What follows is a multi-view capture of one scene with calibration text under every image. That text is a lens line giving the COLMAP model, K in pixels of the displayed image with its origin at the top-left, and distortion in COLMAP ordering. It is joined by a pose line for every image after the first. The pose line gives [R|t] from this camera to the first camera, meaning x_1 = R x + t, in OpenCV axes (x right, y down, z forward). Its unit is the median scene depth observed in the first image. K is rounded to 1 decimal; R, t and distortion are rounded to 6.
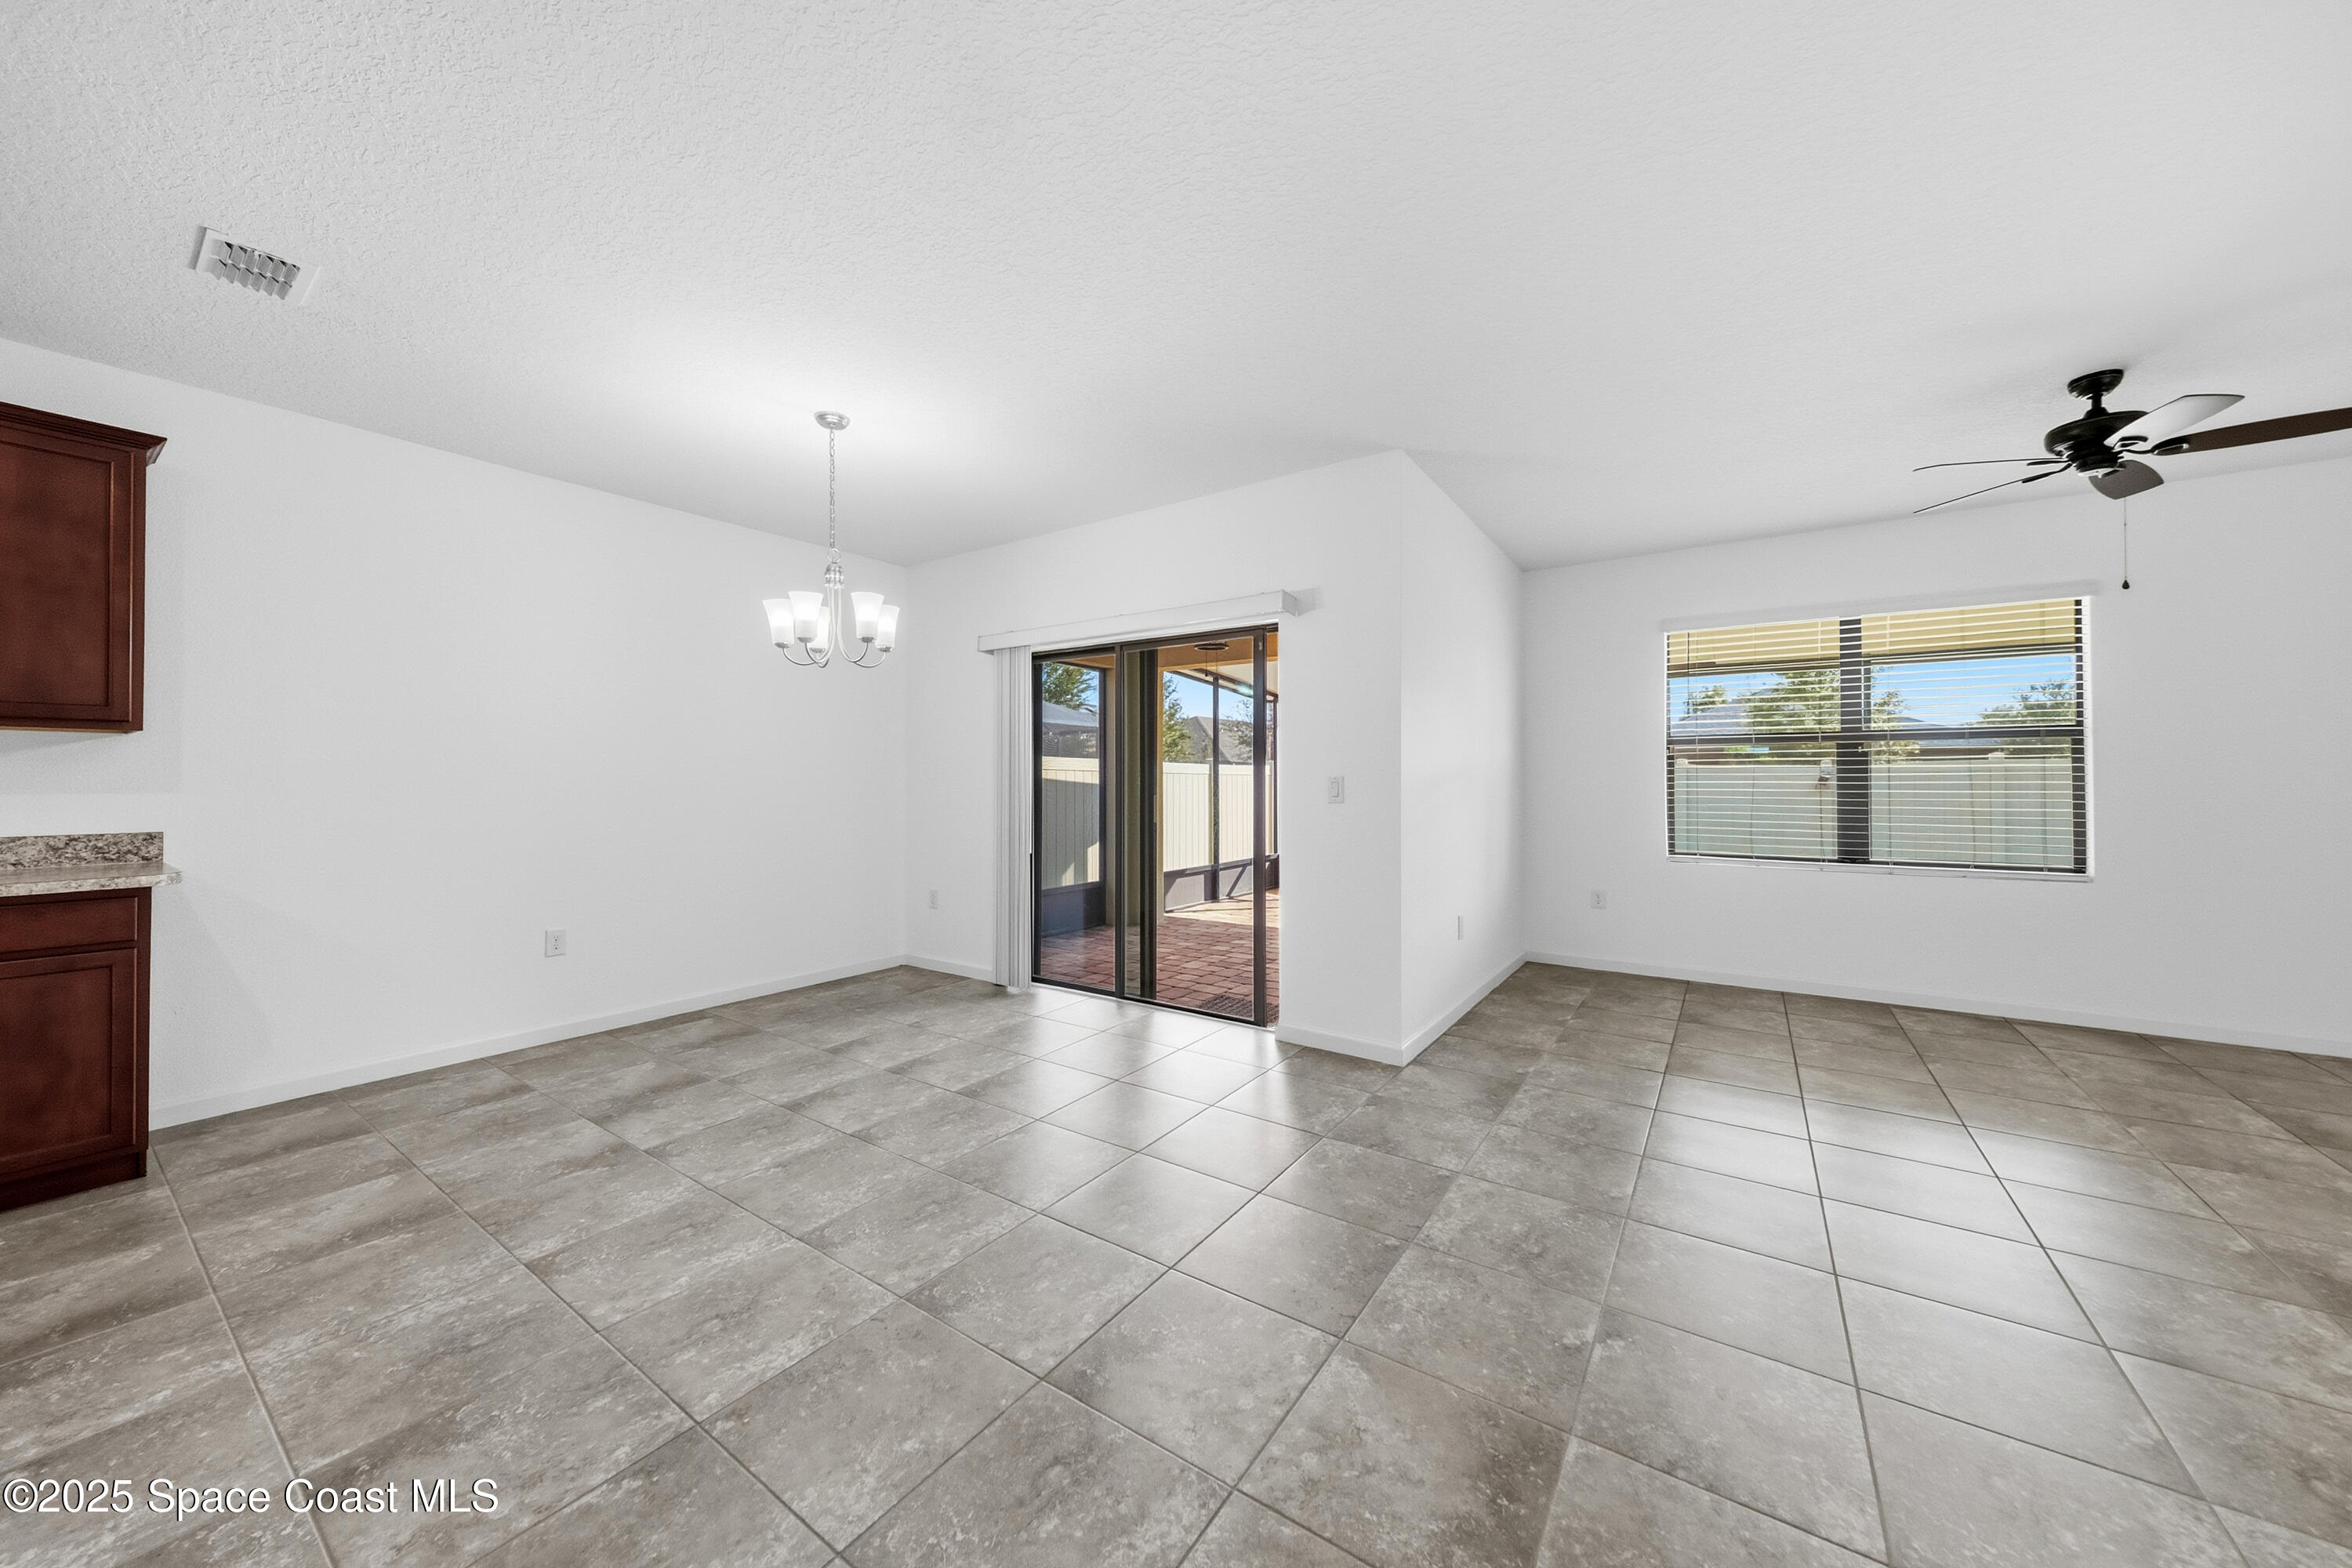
lens RADIAL K [[817.3, 0, 1187.9], [0, 817.3, 775.9], [0, 0, 1]] dist [0.001264, -0.000173]
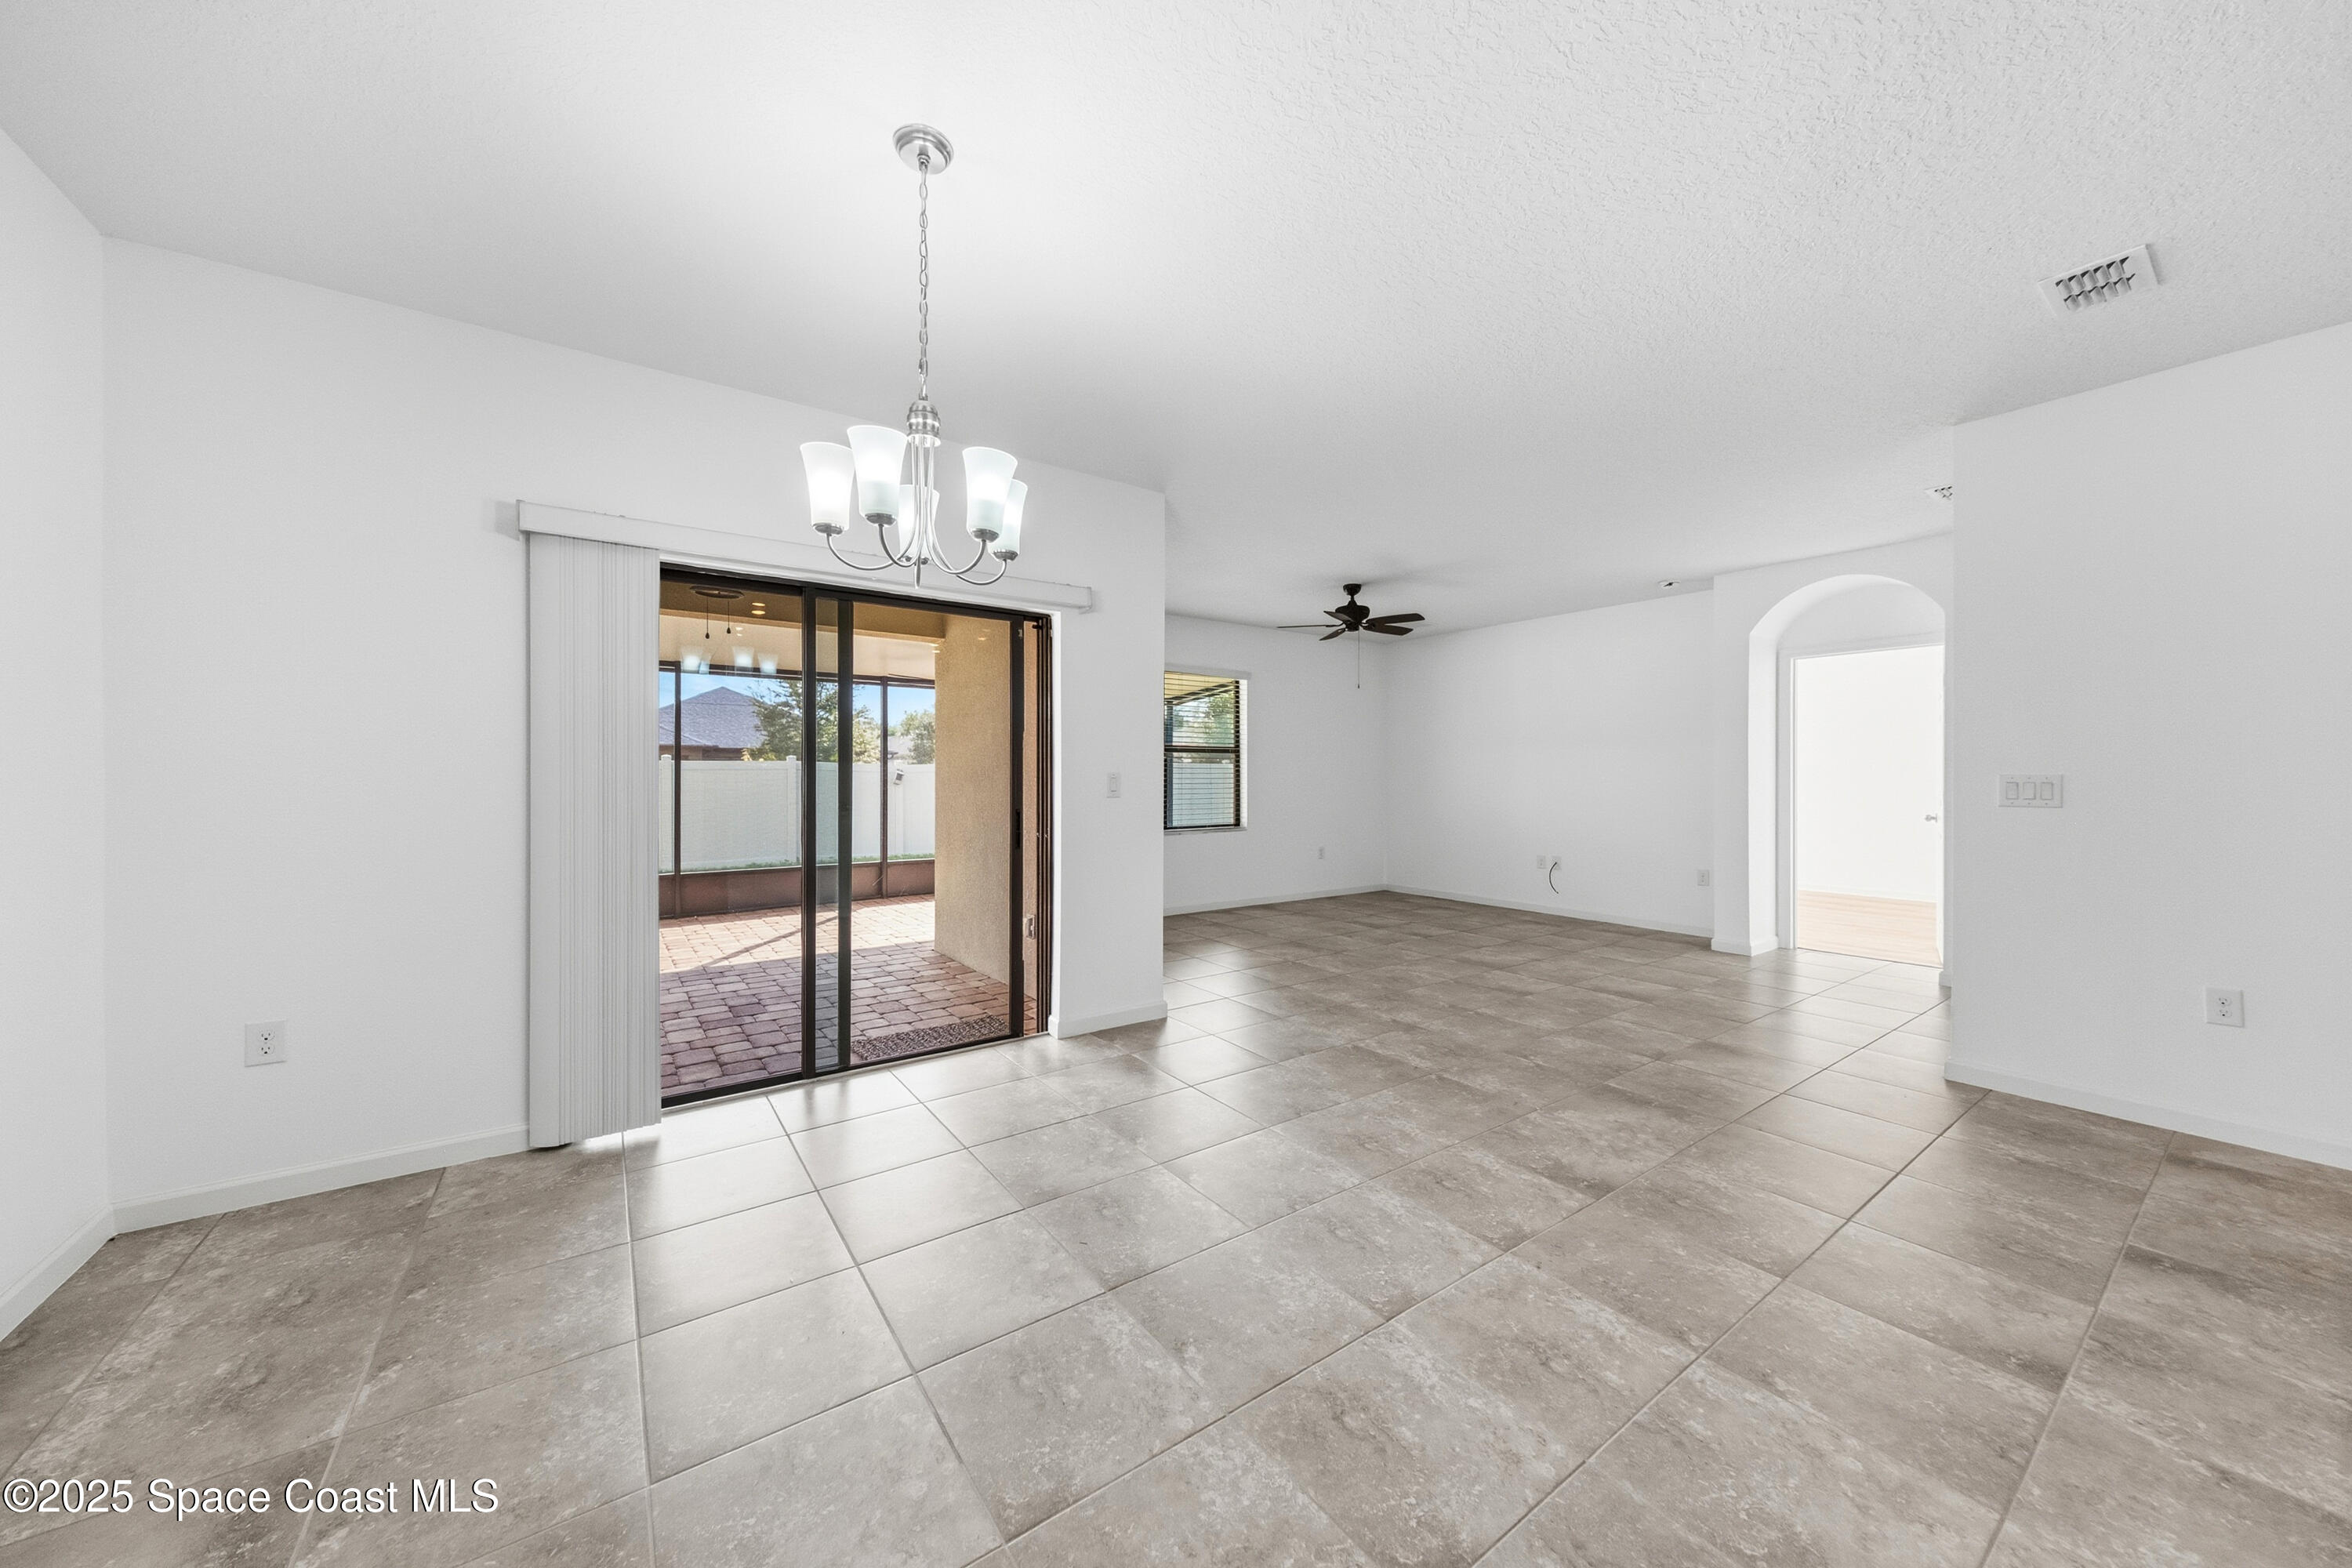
lens RADIAL K [[810.1, 0, 1172.6], [0, 810.1, 772.0], [0, 0, 1]] dist [0.000939, 0.000009]
pose [[0.353498, 0.002202, 0.935433, -1.167204], [-0.004725, 0.999989, -0.000568, -0.002677], [-0.935423, -0.004219, 0.353504, 0.792393]]
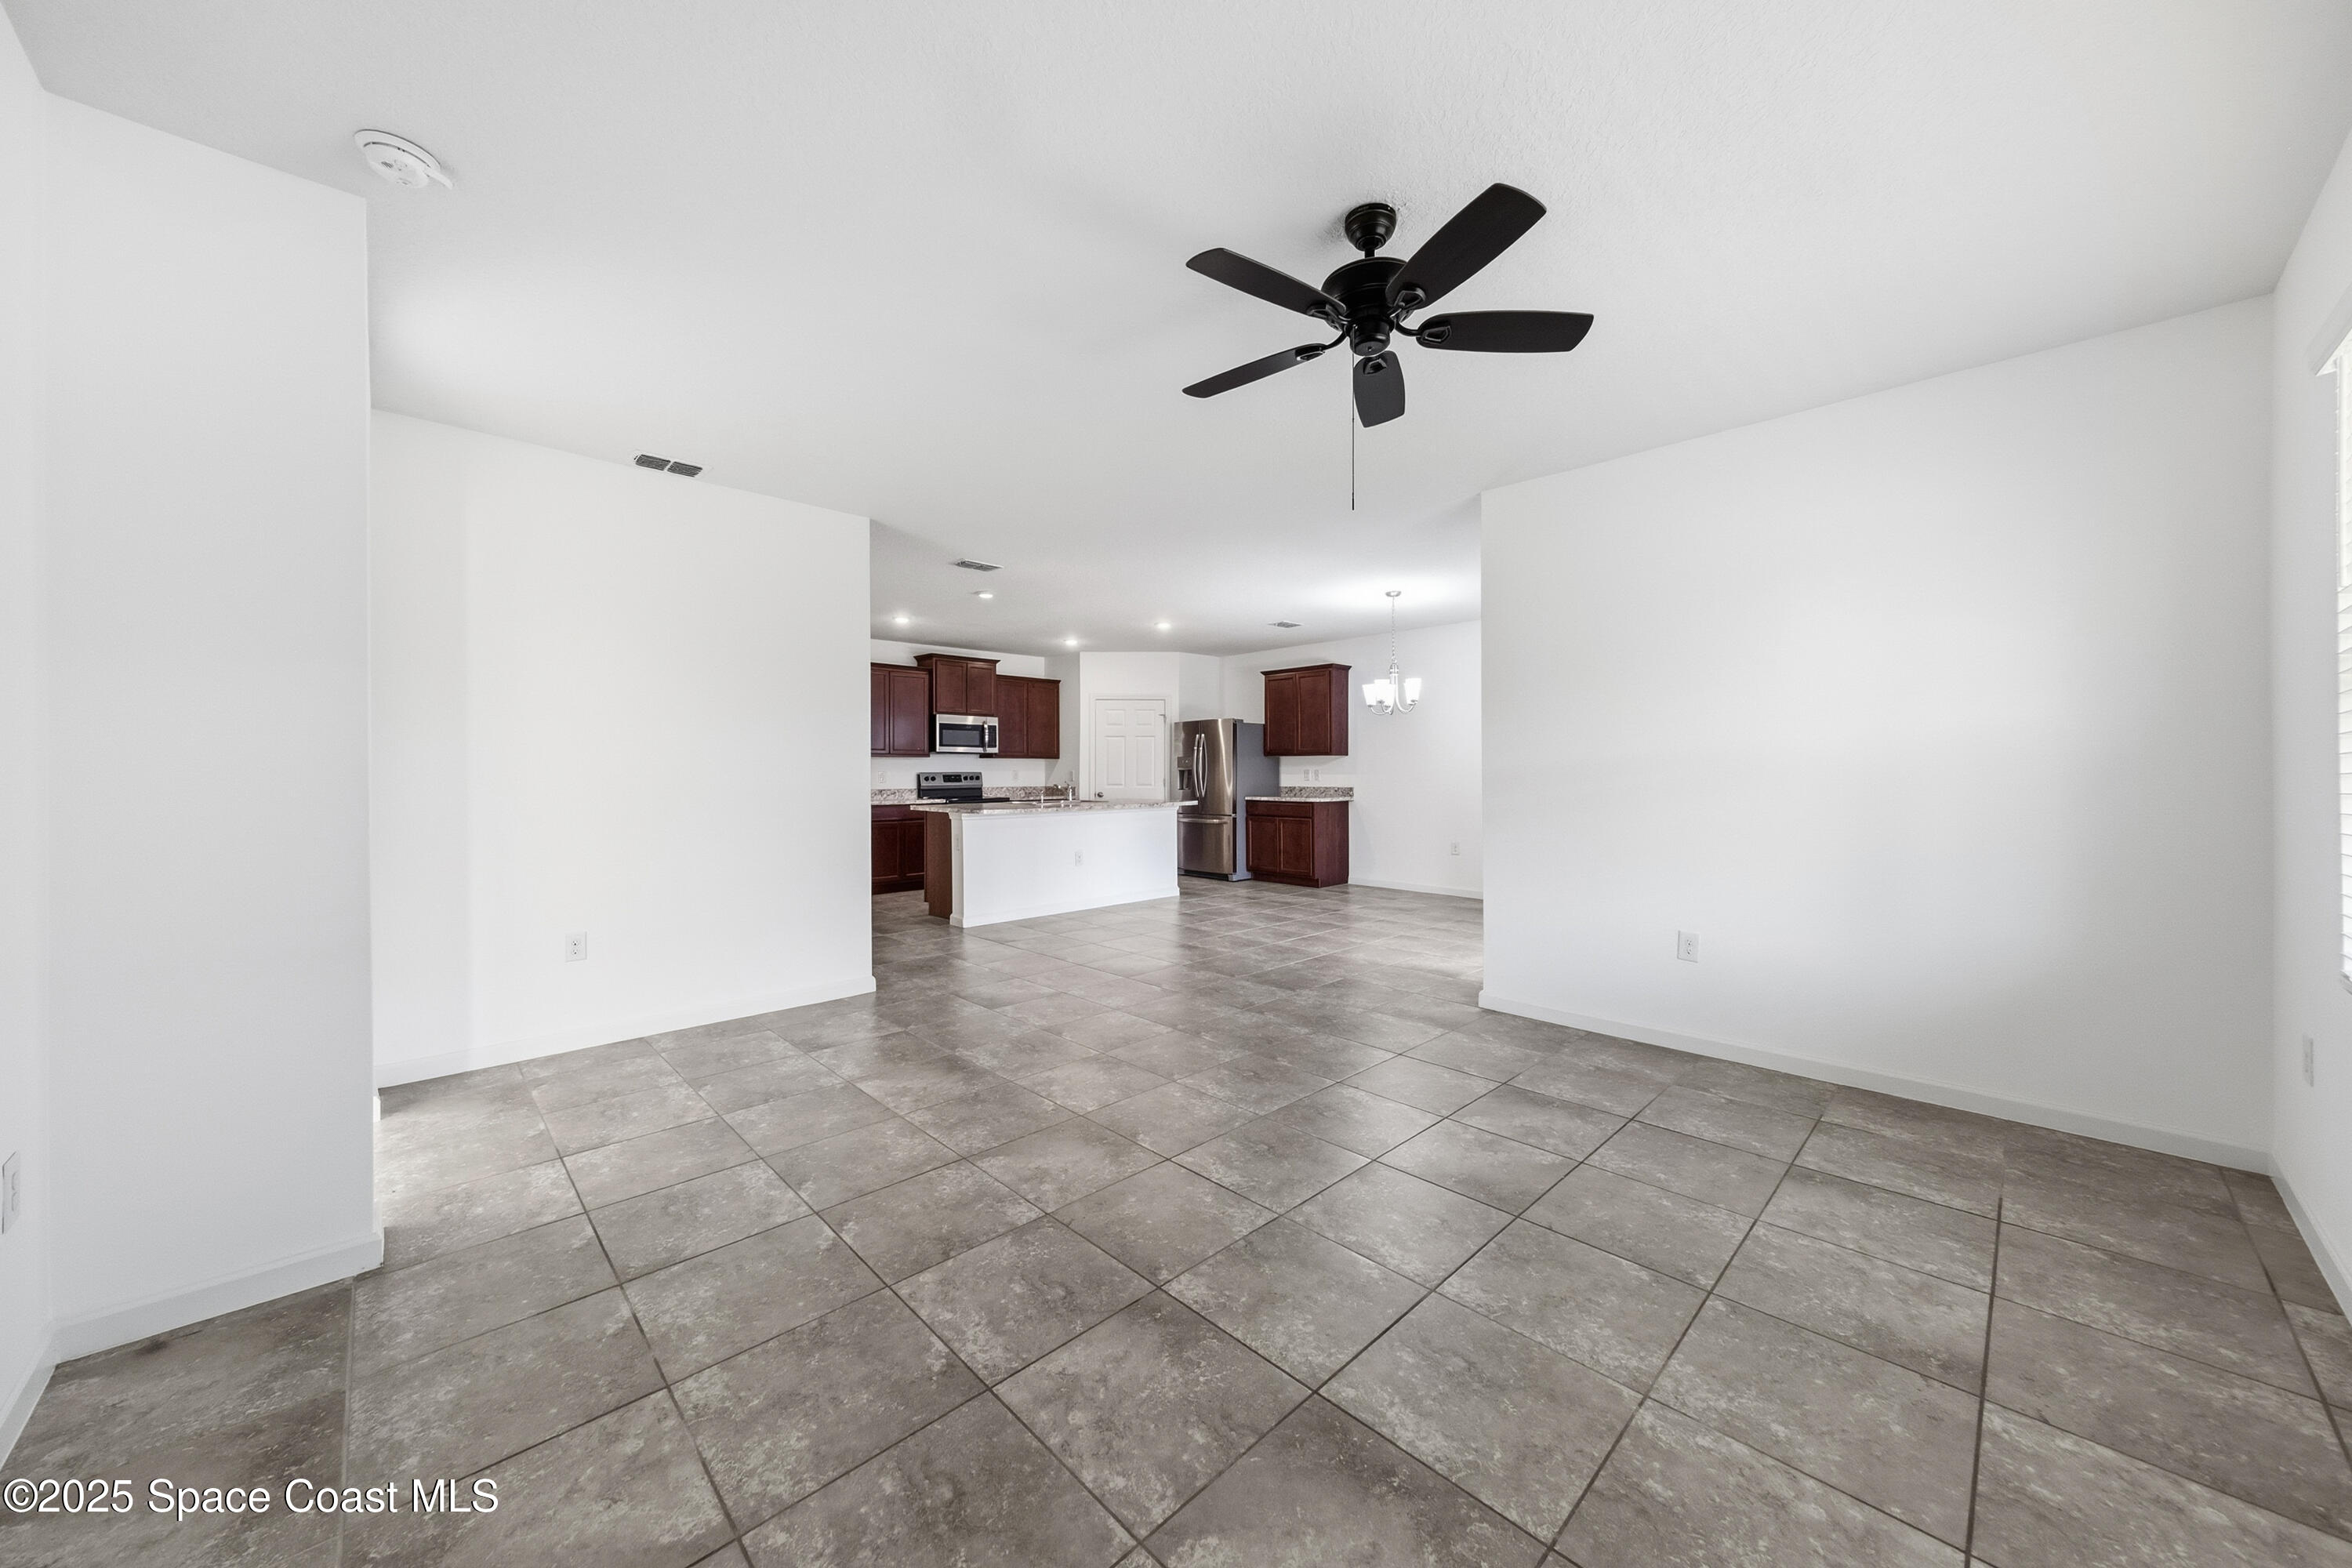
lens RADIAL K [[817.3, 0, 1187.9], [0, 817.3, 775.9], [0, 0, 1]] dist [0.001264, -0.000173]
pose [[-0.189376, 0.009161, -0.981862, 2.139318], [0.007296, 0.999942, 0.007922, -0.002327], [0.981878, -0.005663, -0.189432, 1.117512]]
